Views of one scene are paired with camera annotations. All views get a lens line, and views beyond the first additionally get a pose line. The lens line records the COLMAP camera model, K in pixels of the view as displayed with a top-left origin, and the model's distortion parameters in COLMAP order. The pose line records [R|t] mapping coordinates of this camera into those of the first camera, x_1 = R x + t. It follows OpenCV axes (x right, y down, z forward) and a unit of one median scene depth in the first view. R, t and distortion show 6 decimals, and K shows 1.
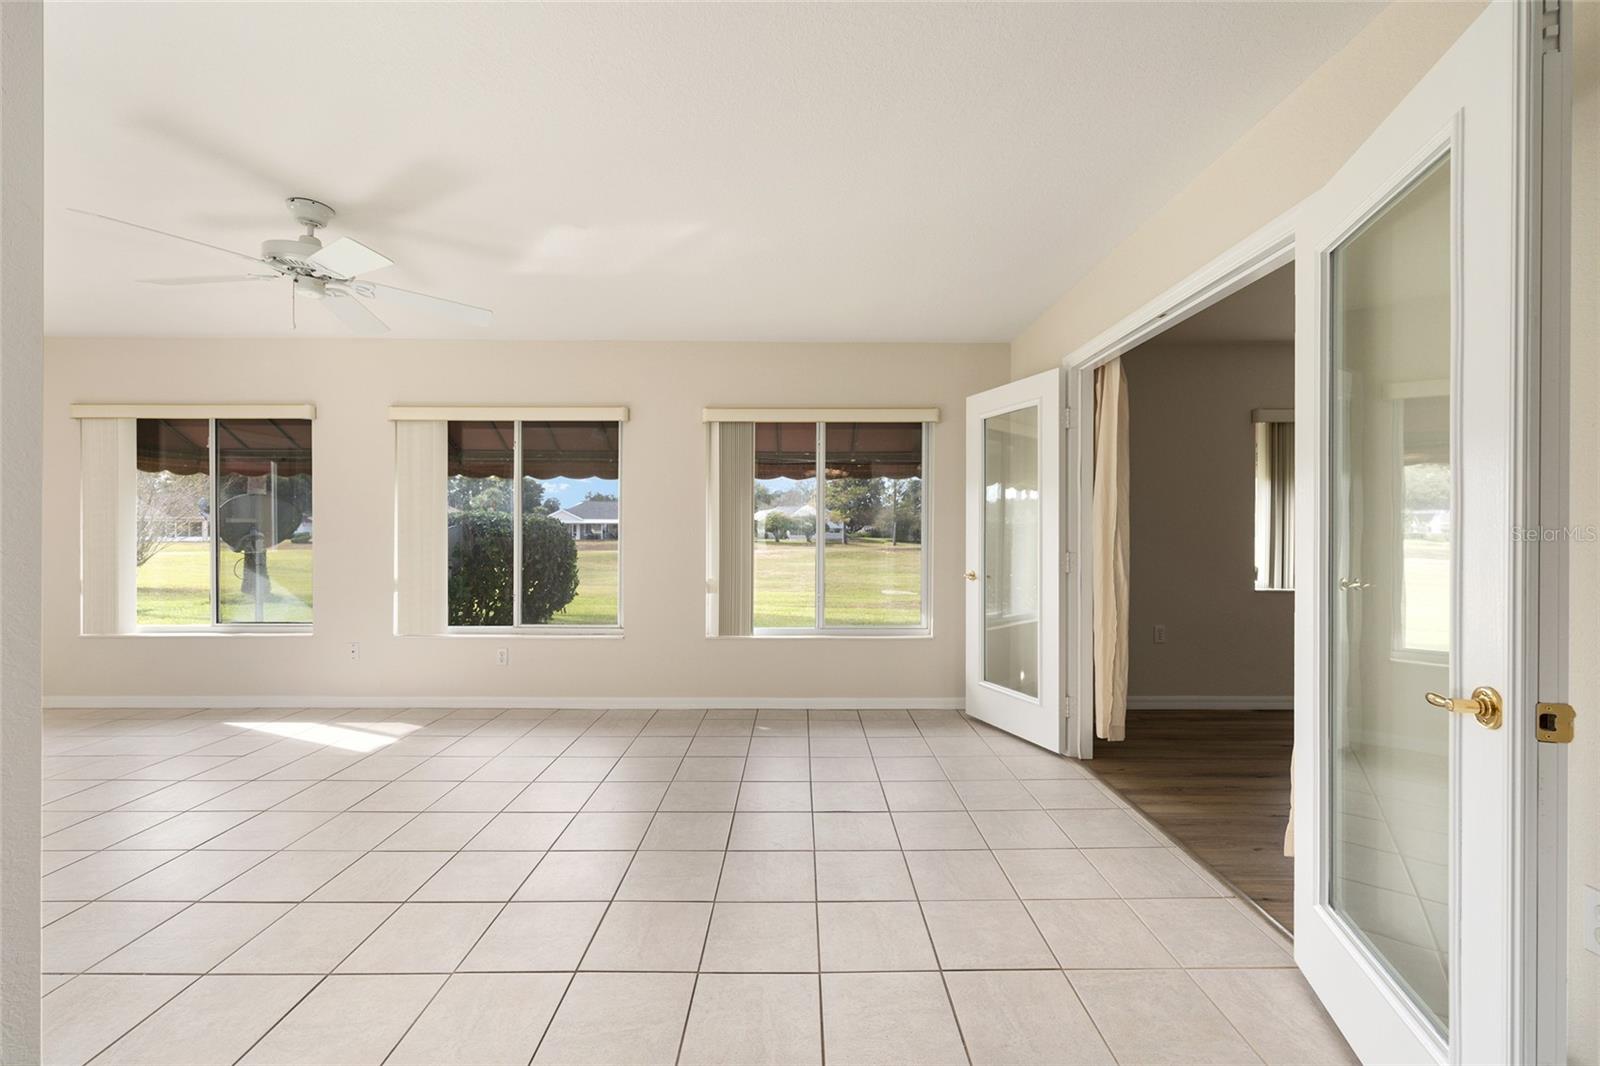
lens RADIAL K [[661.3, 0, 790.2], [0, 661.3, 536.1], [0, 0, 1]] dist [0.016855, 0.000068]
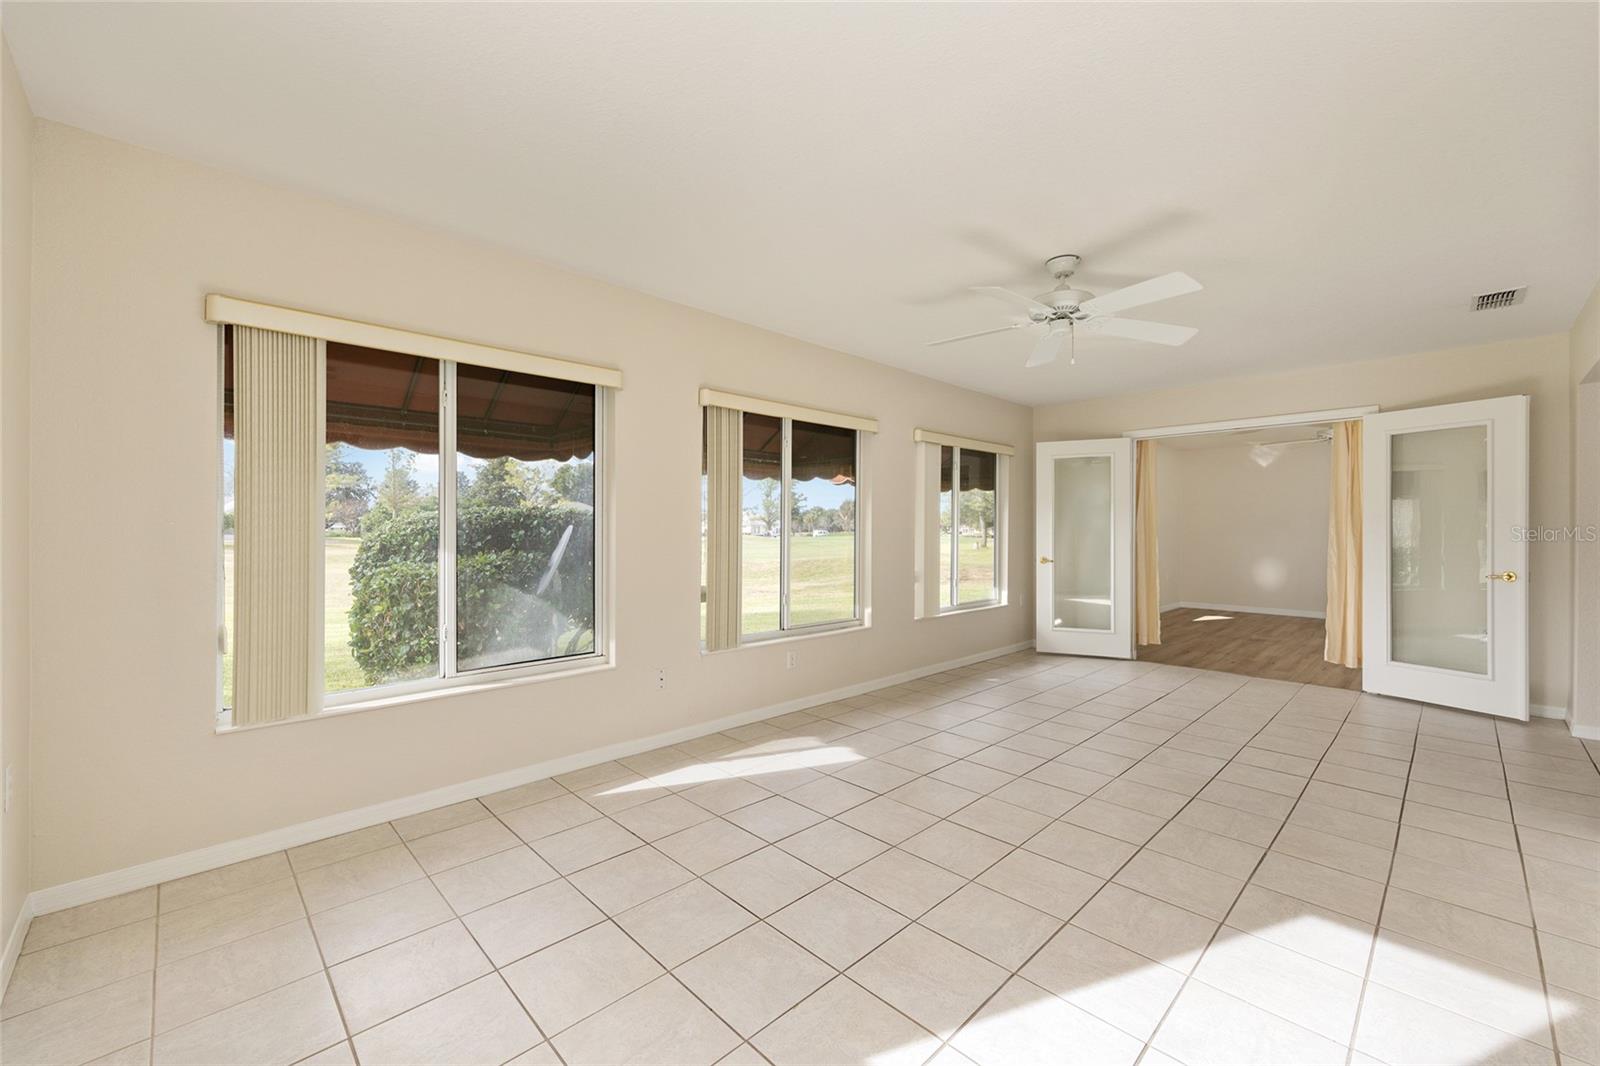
lens RADIAL K [[644.2, 0, 816.8], [0, 644.2, 526.6], [0, 0, 1]] dist [-0.000679, 0.000353]
pose [[0.705691, 0.002342, 0.708516, -1.096343], [0.005419, 0.999947, -0.008702, -0.006564], [-0.708499, 0.009981, 0.705641, 0.305785]]
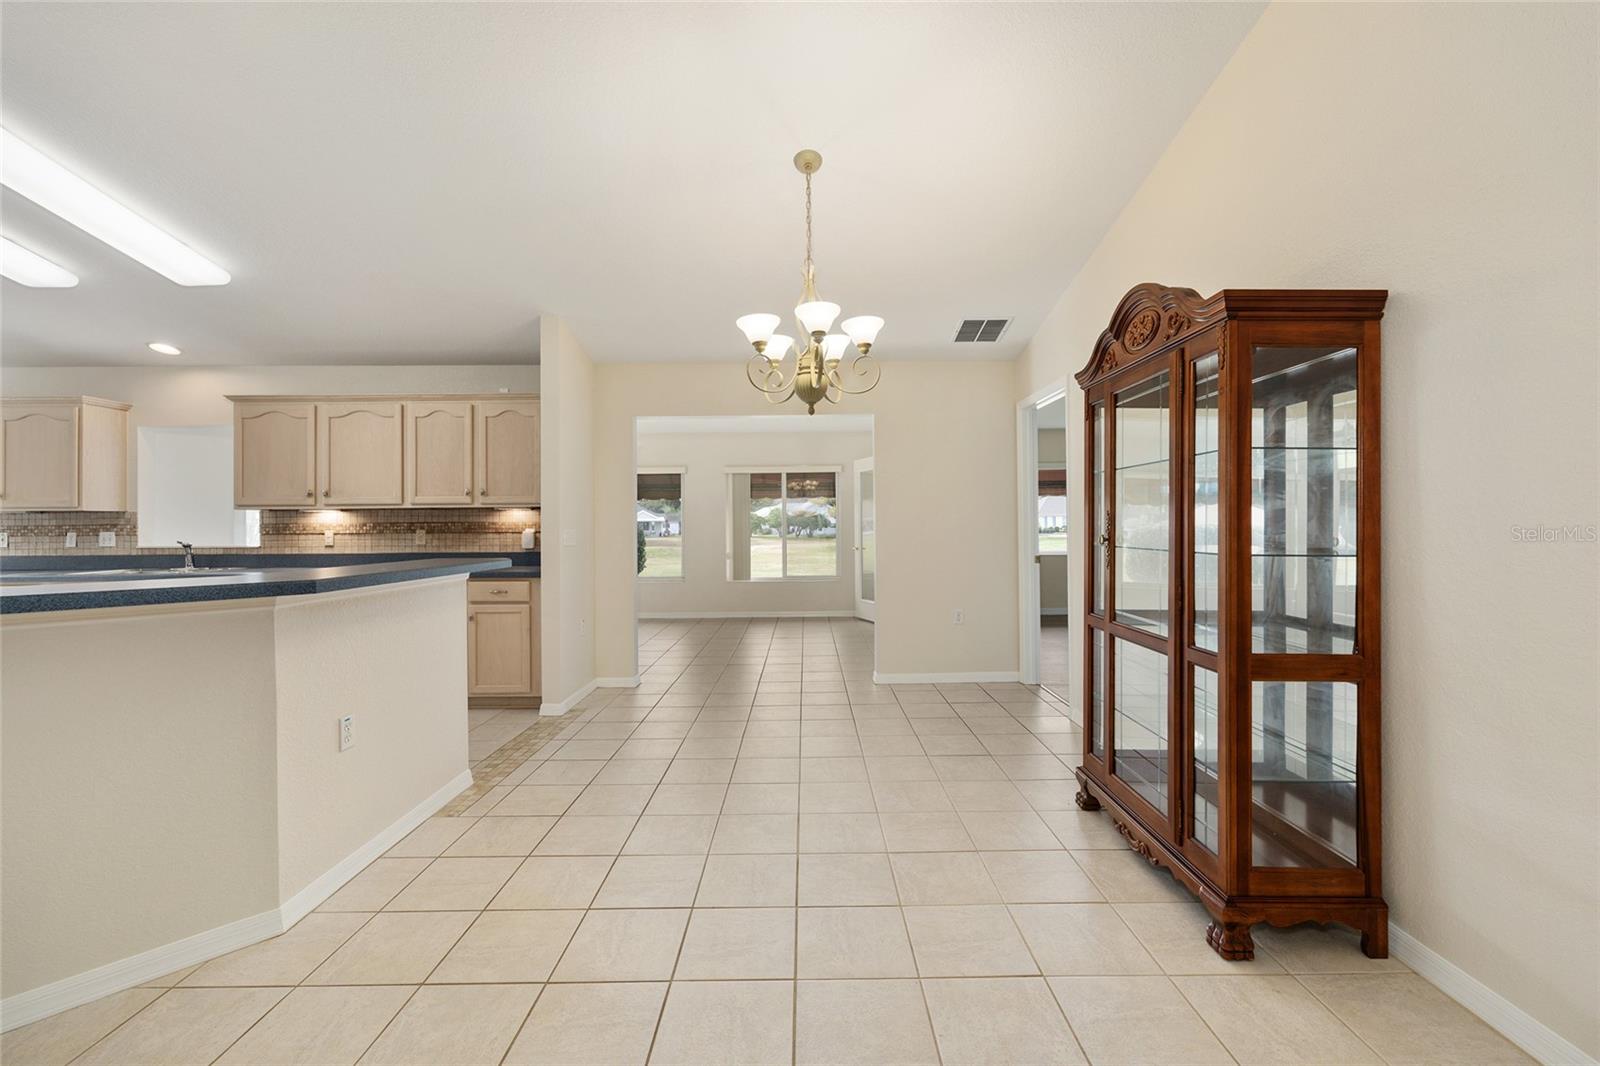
lens RADIAL K [[644.2, 0, 807.6], [0, 644.2, 516.2], [0, 0, 1]] dist [-0.000679, 0.000353]
pose [[0.999829, -0.012595, 0.013577, 0.093130], [0.012905, 0.999653, -0.022975, 0.004533], [-0.013283, 0.023146, 0.999644, -0.955945]]
